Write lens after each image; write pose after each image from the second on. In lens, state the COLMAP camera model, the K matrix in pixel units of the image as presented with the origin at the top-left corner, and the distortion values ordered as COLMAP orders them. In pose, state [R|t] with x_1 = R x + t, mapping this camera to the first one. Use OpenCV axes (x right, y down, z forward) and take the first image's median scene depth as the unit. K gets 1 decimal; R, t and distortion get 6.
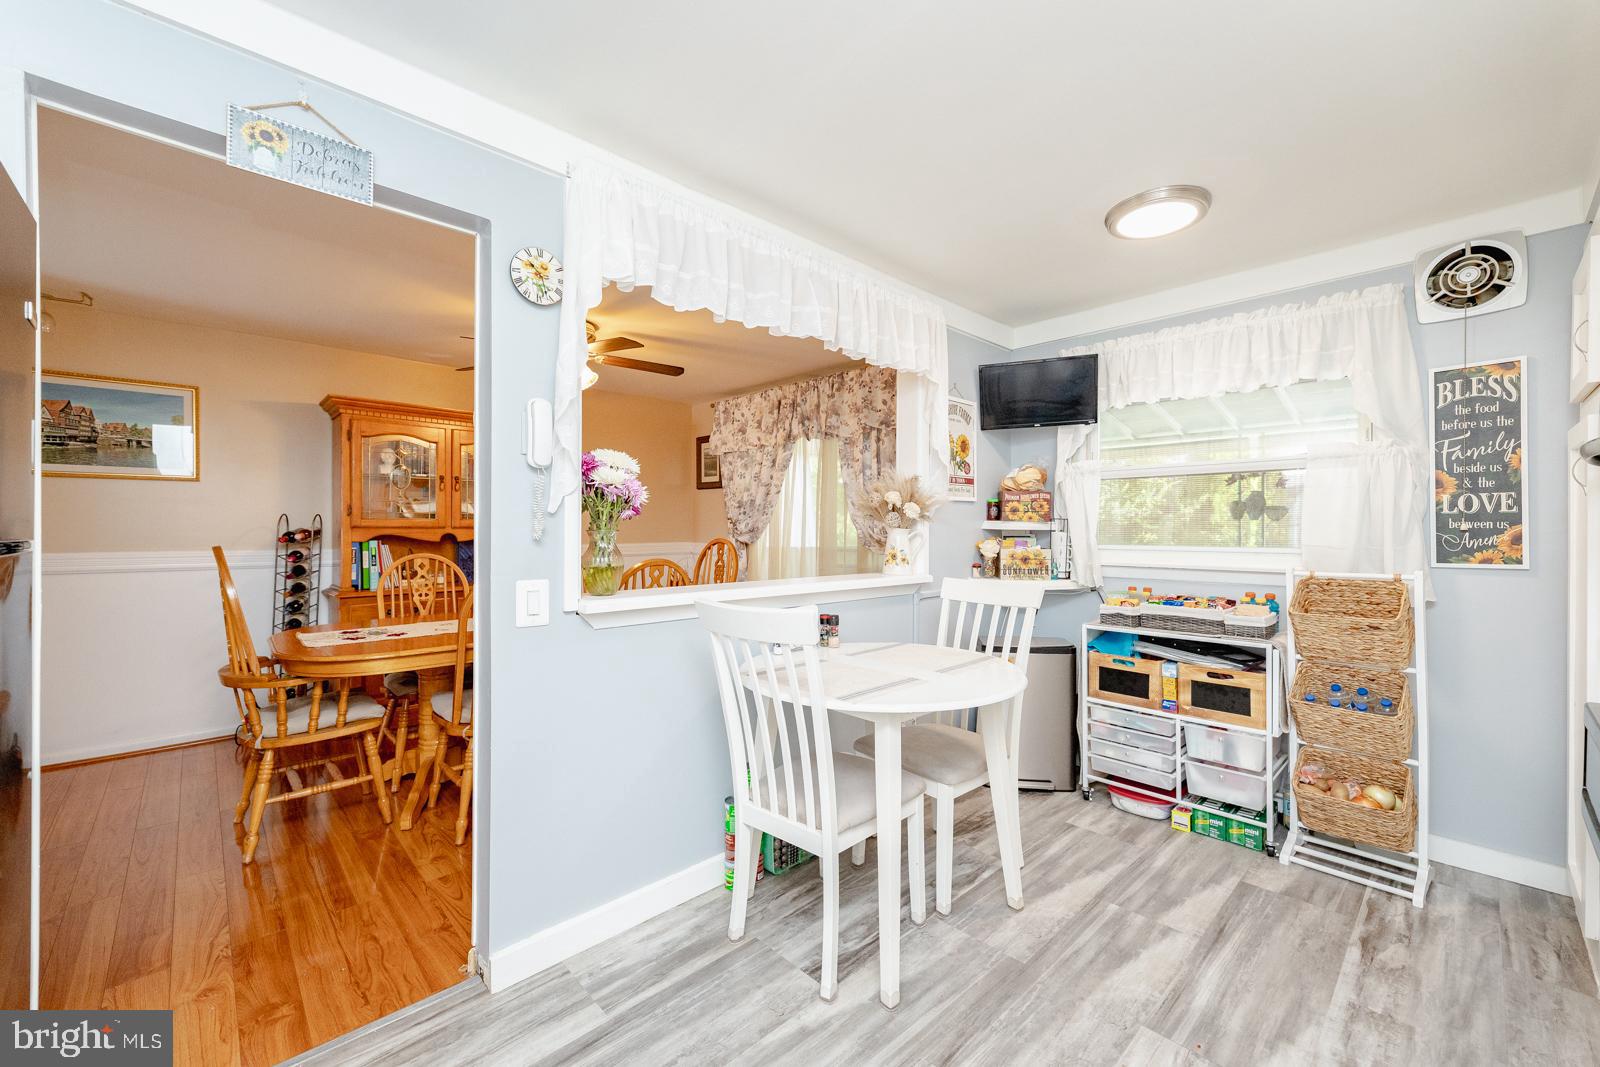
lens RADIAL K [[643.5, 0, 803.8], [0, 643.5, 528.2], [0, 0, 1]] dist [-0.000570, -0.000171]
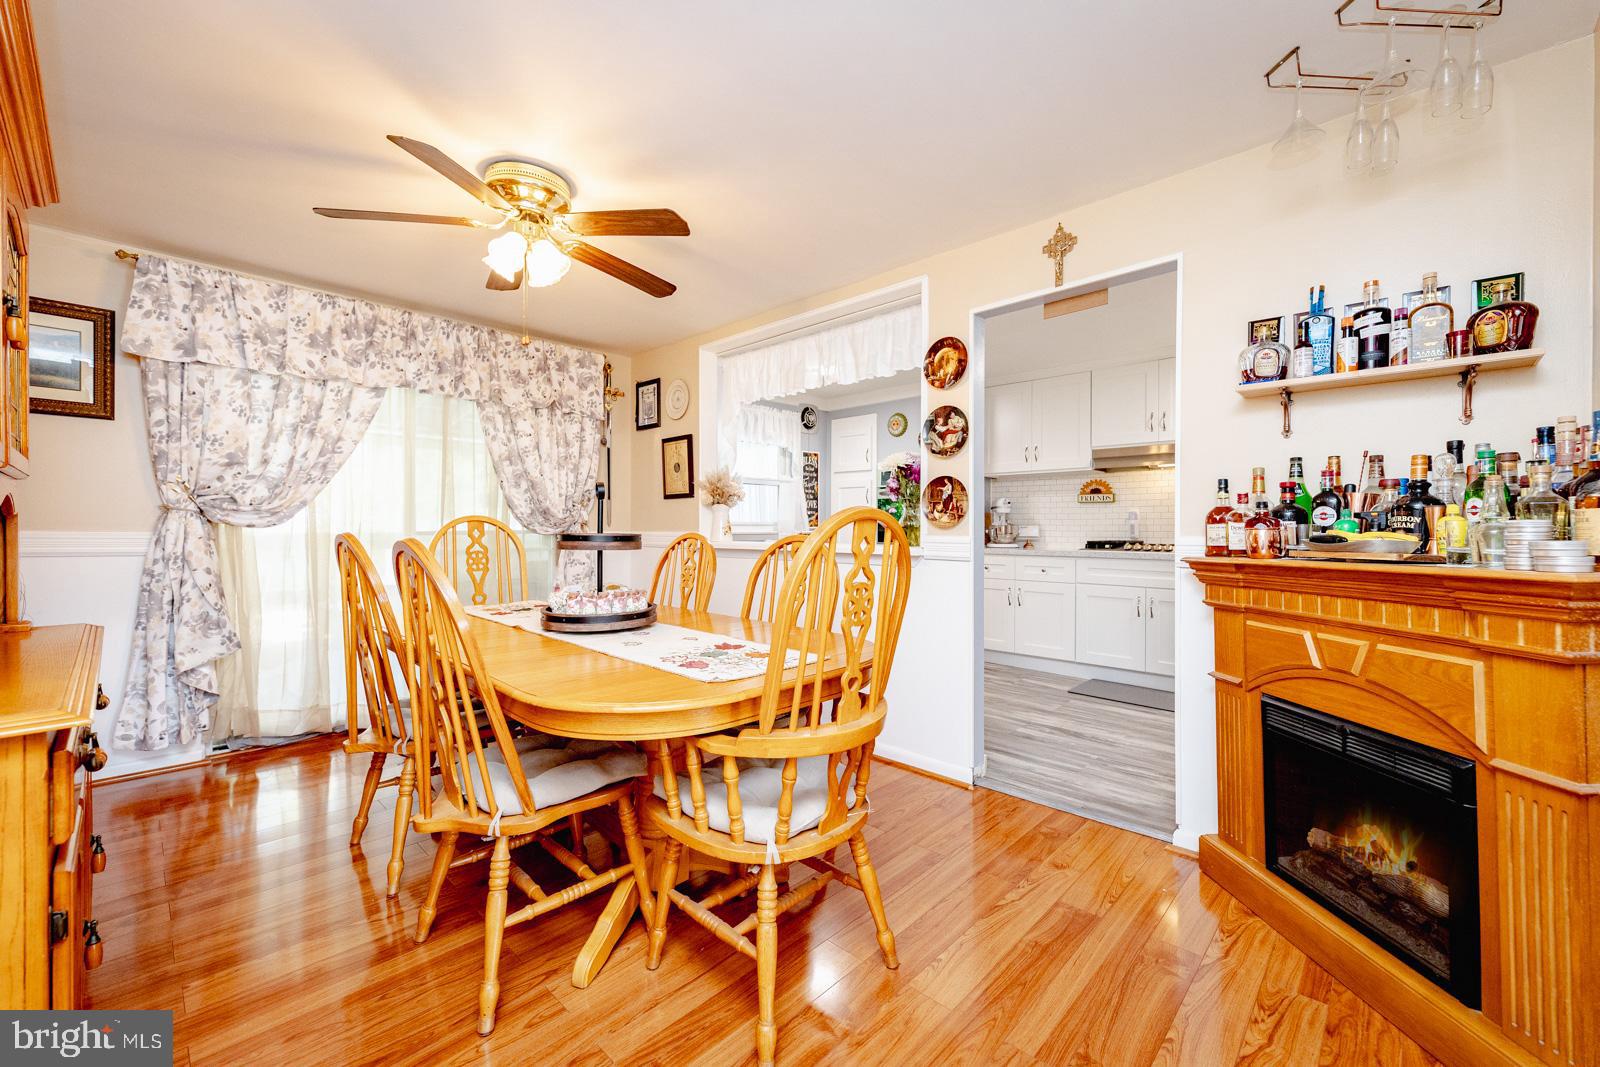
lens RADIAL K [[643.5, 0, 800.0], [0, 643.5, 533.5], [0, 0, 1]] dist [-0.000423, -0.000011]
pose [[-0.059710, -0.000289, 0.998216, -0.893272], [0.012401, 0.999923, 0.001031, 0.043547], [-0.998139, 0.012441, -0.059701, 0.672009]]
